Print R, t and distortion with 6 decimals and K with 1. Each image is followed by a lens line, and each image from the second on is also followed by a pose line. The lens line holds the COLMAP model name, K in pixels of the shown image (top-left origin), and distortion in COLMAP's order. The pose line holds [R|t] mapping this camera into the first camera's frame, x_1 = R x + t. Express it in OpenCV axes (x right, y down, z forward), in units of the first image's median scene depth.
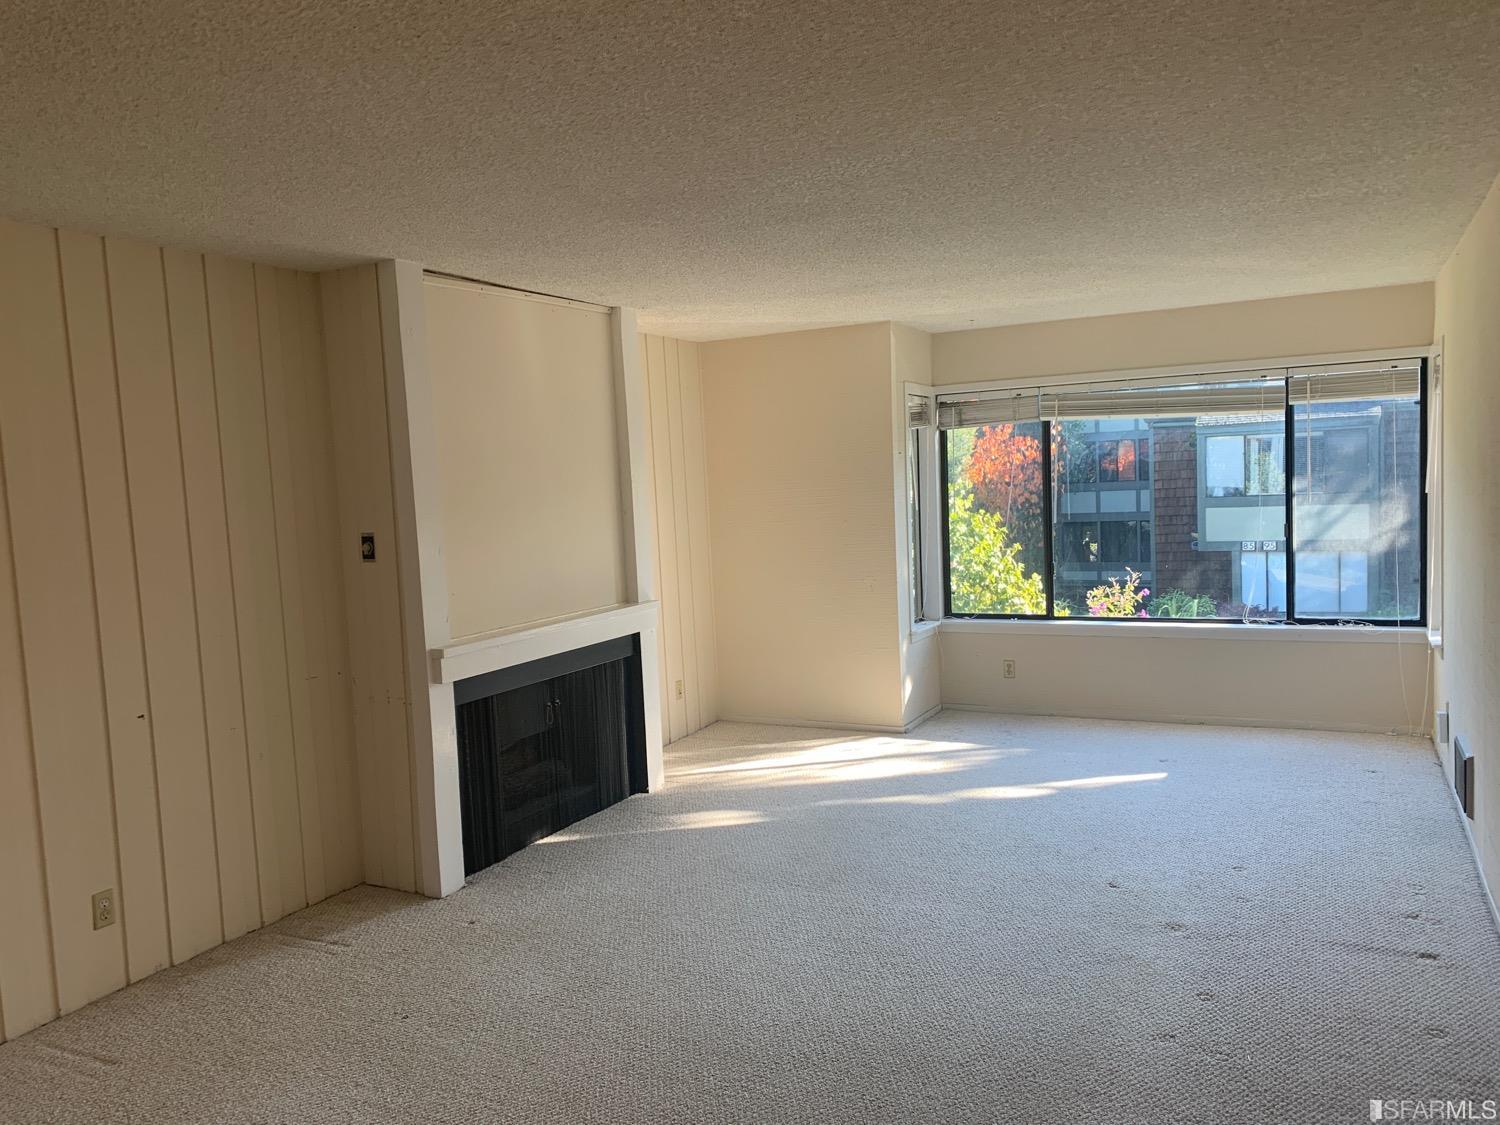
lens RADIAL K [[1144.5, 0, 743.5], [0, 1144.5, 572.1], [0, 0, 1]] dist [0.089970, -0.127567]
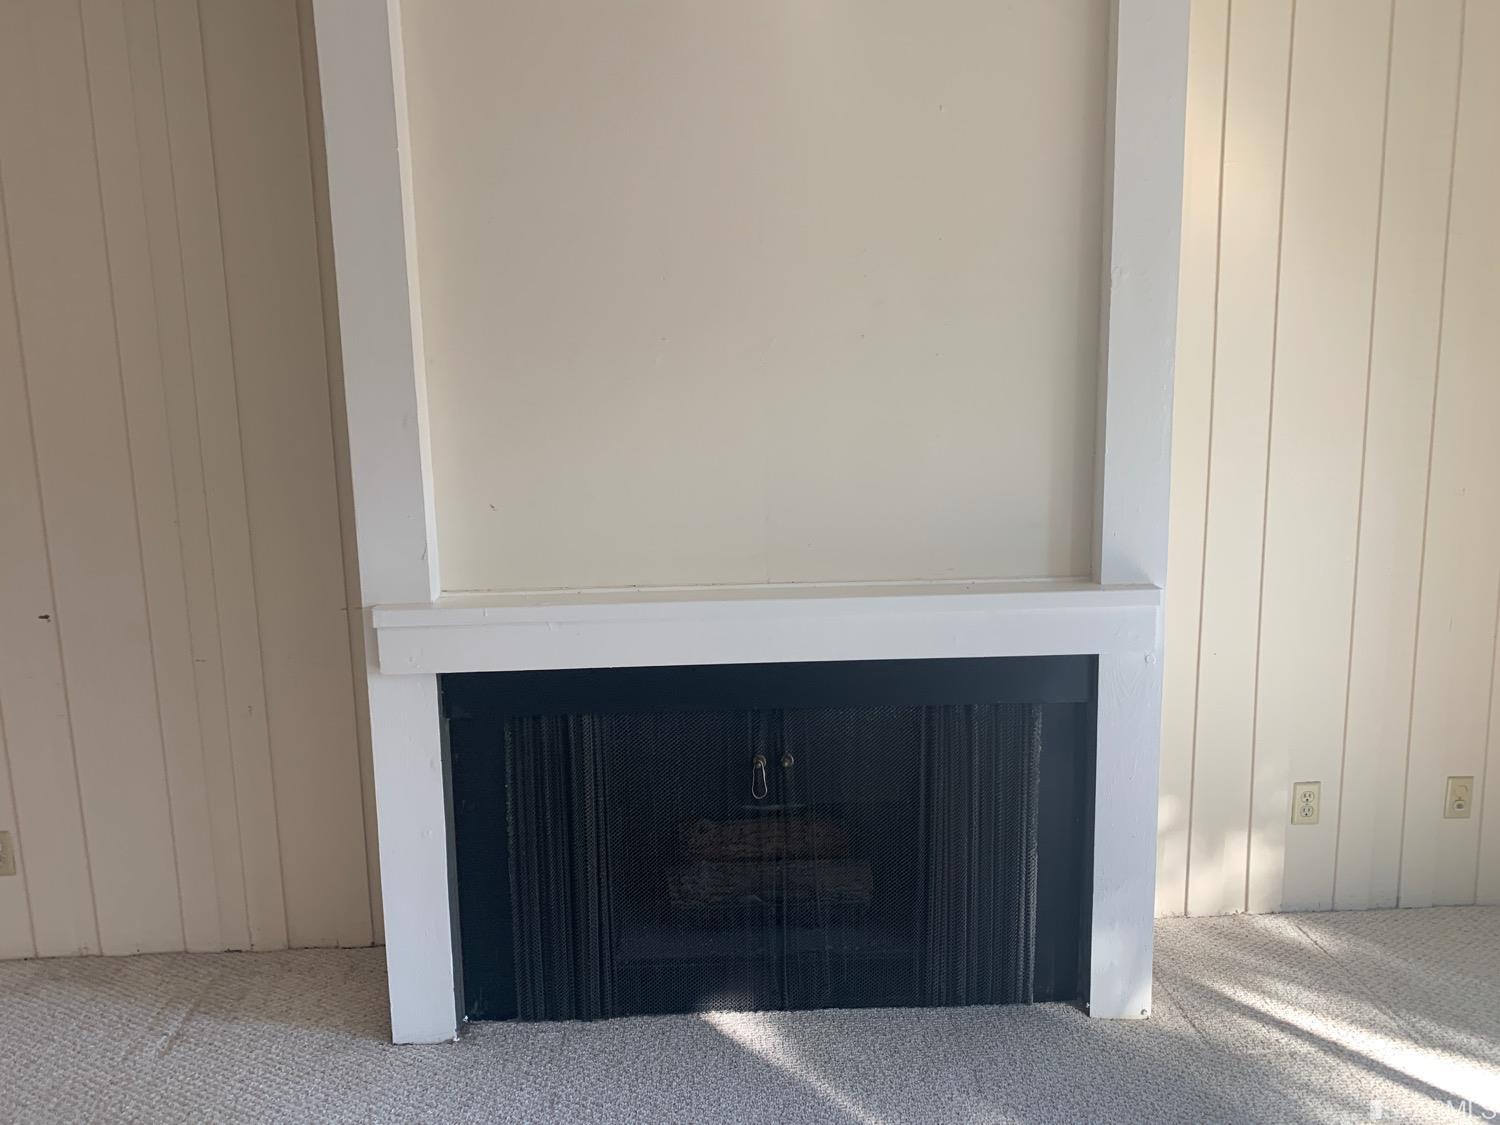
lens RADIAL K [[1144.5, 0, 743.5], [0, 1144.5, 572.1], [0, 0, 1]] dist [0.089970, -0.127567]
pose [[0.487959, 0.187920, -0.852398, 0.162827], [-0.075377, 0.981974, 0.173336, -0.033108], [0.869606, -0.020330, 0.493327, 0.552014]]
